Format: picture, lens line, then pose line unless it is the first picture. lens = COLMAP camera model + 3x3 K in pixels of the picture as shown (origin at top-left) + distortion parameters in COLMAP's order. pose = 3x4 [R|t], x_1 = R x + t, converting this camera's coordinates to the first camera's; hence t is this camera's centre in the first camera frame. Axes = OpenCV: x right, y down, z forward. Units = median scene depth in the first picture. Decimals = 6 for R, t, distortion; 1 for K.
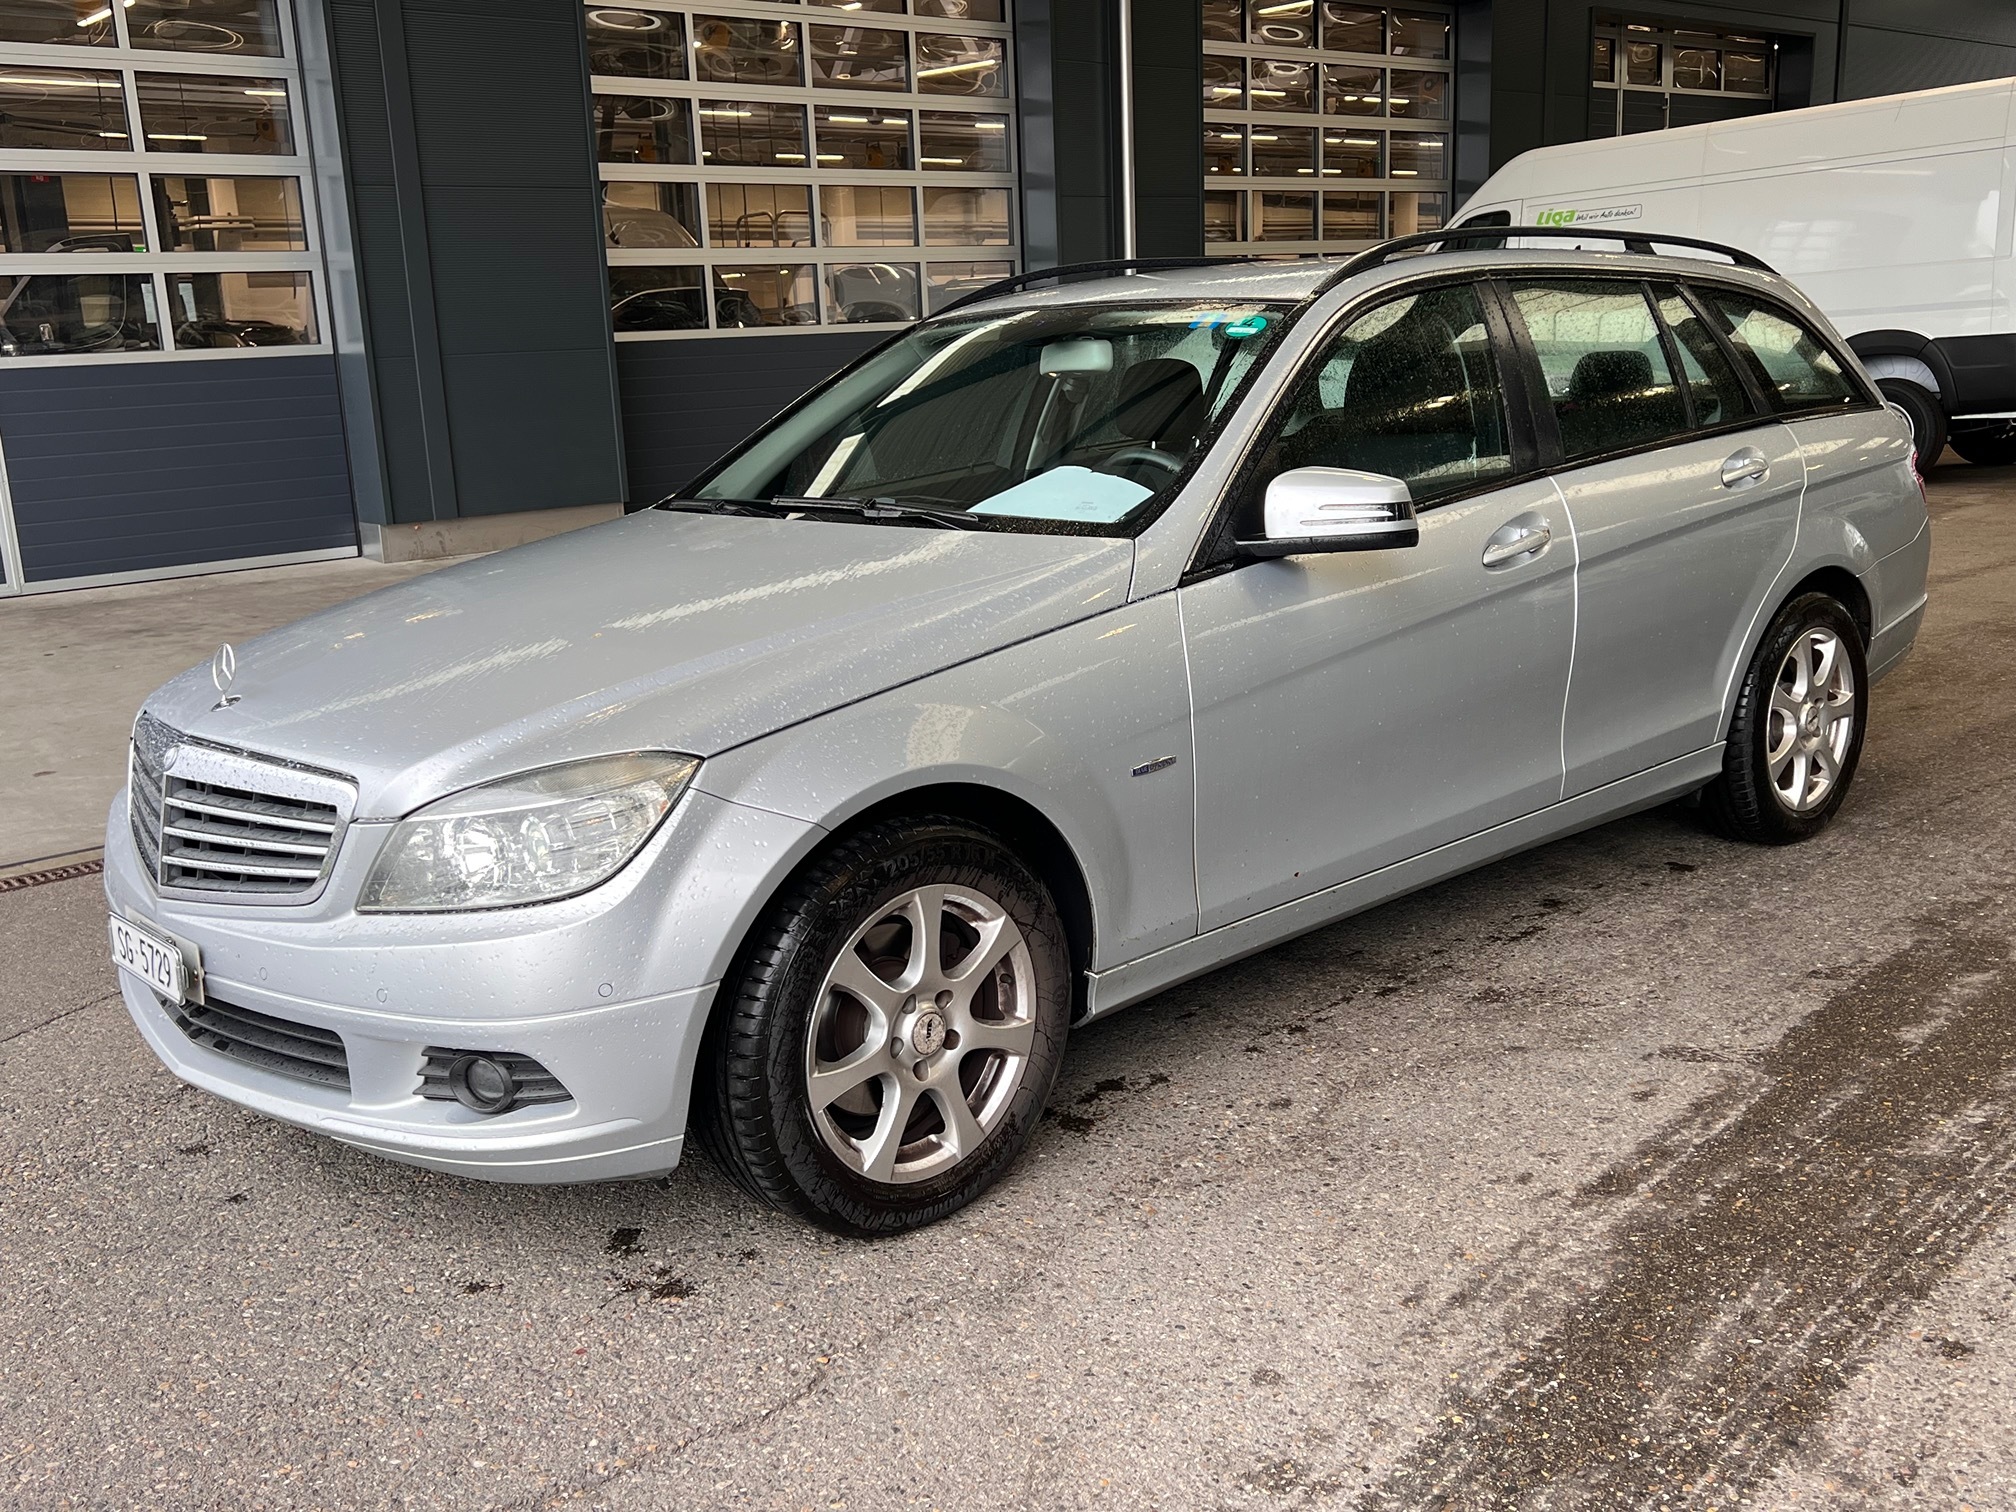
lens RADIAL K [[1846.1, 0, 1008.7], [0, 1846.1, 748.3], [0, 0, 1]] dist [-0.047368, 0.000000]
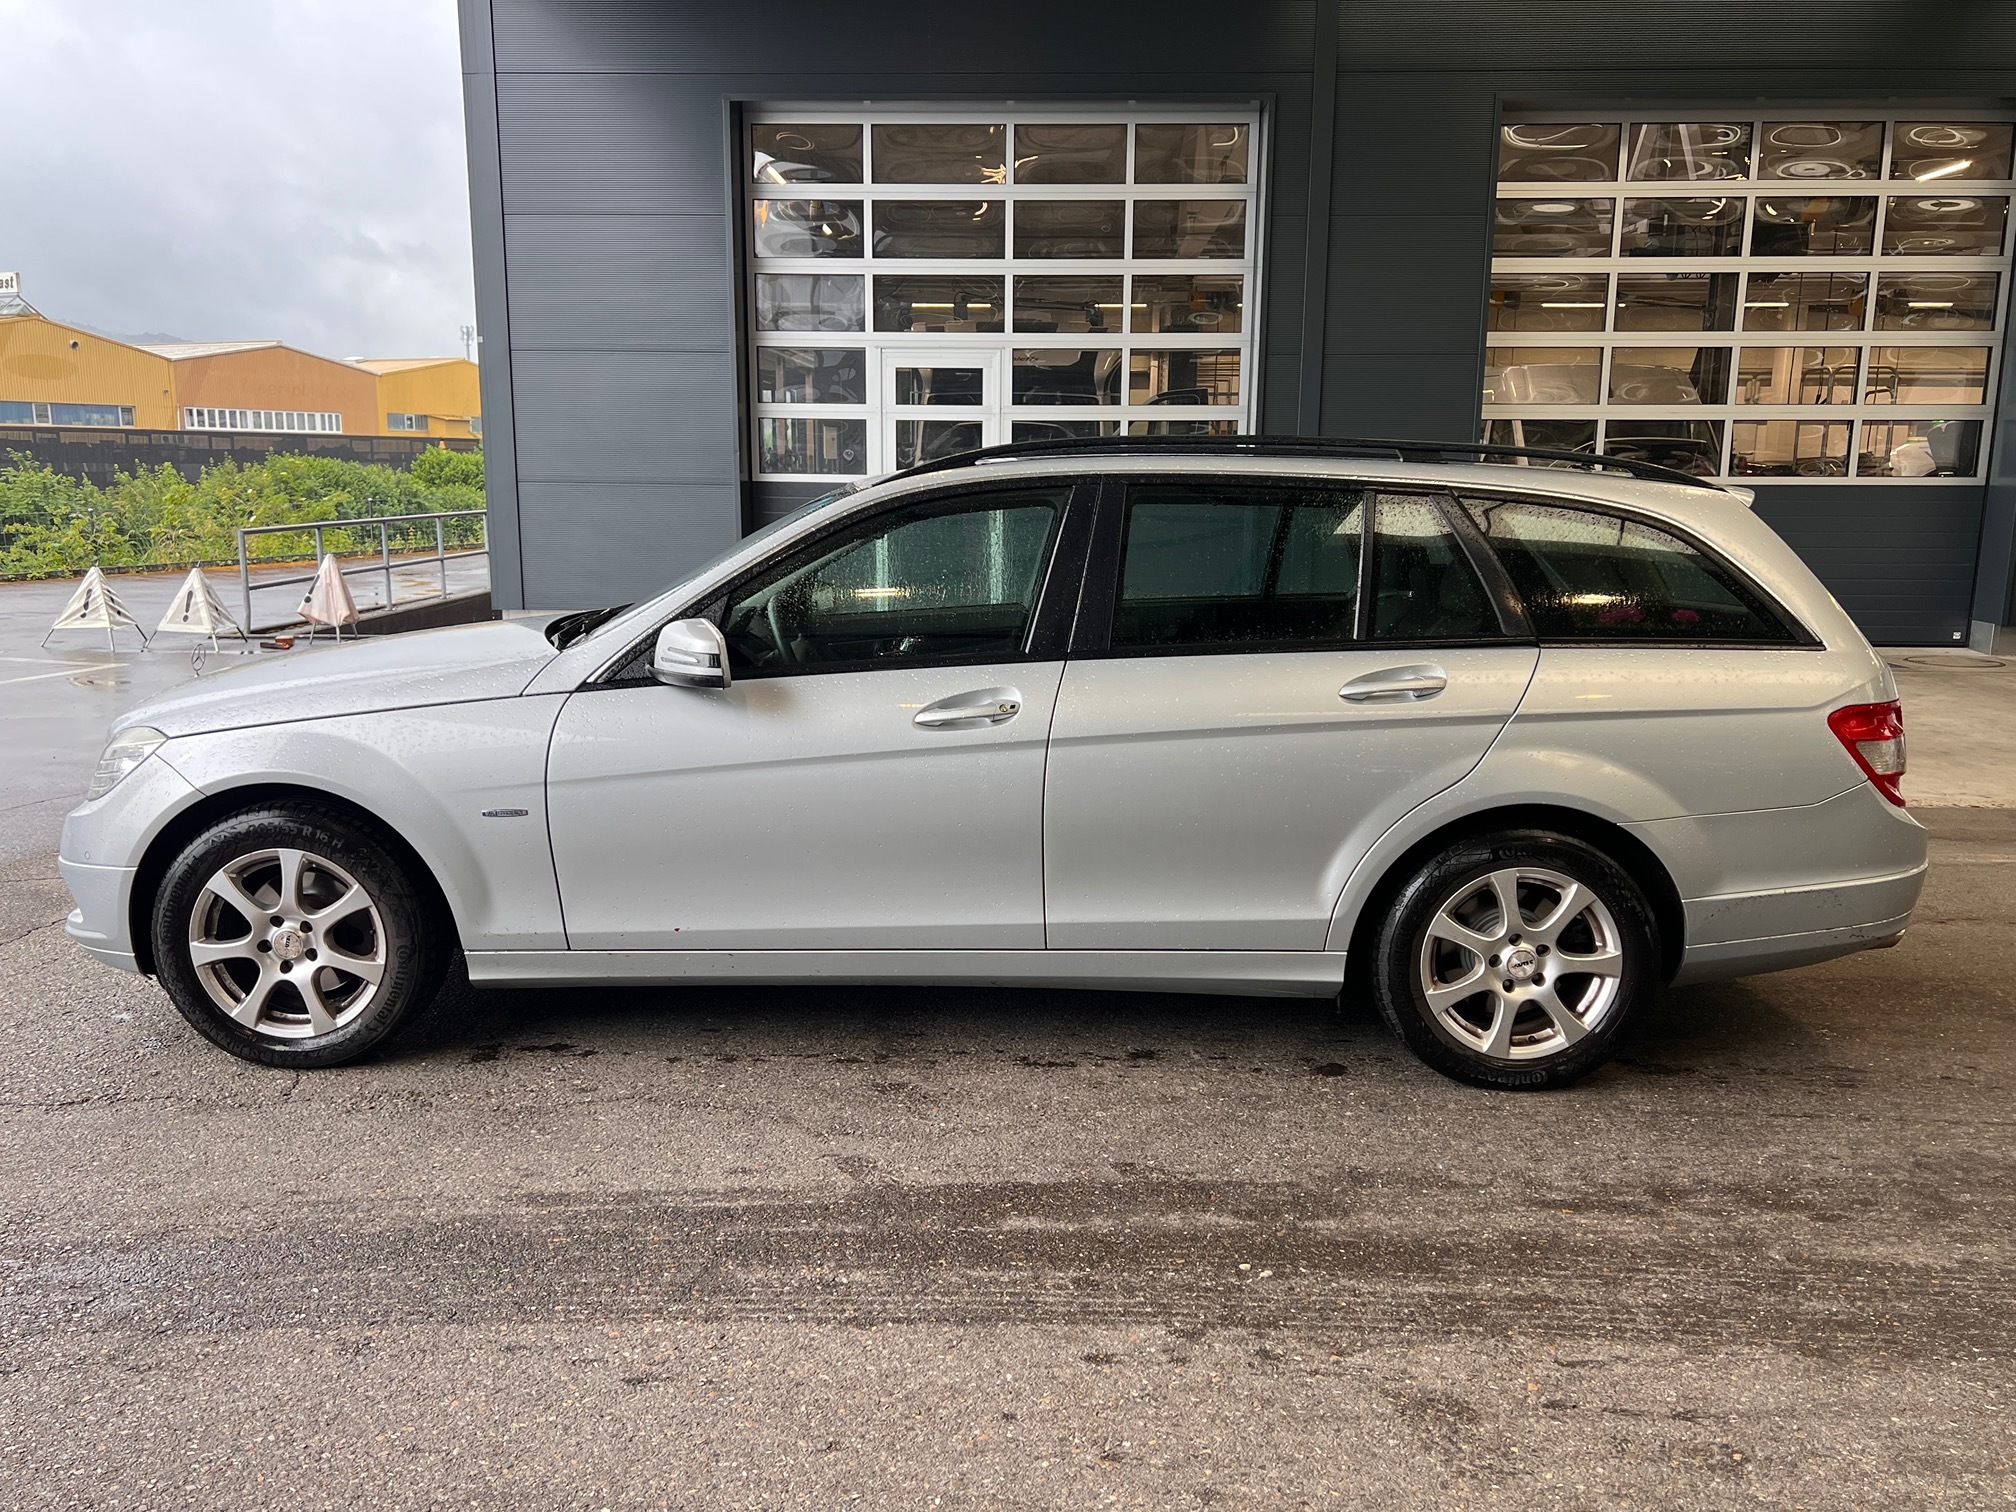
lens RADIAL K [[1578.4, 0, 1003.5], [0, 1578.4, 761.9], [0, 0, 1]] dist [0.044042, -0.011323]
pose [[0.749329, 0.167563, -0.640647, 0.975049], [-0.190415, 0.981118, 0.033898, -0.122944], [0.634231, 0.096588, 0.767087, 0.266049]]
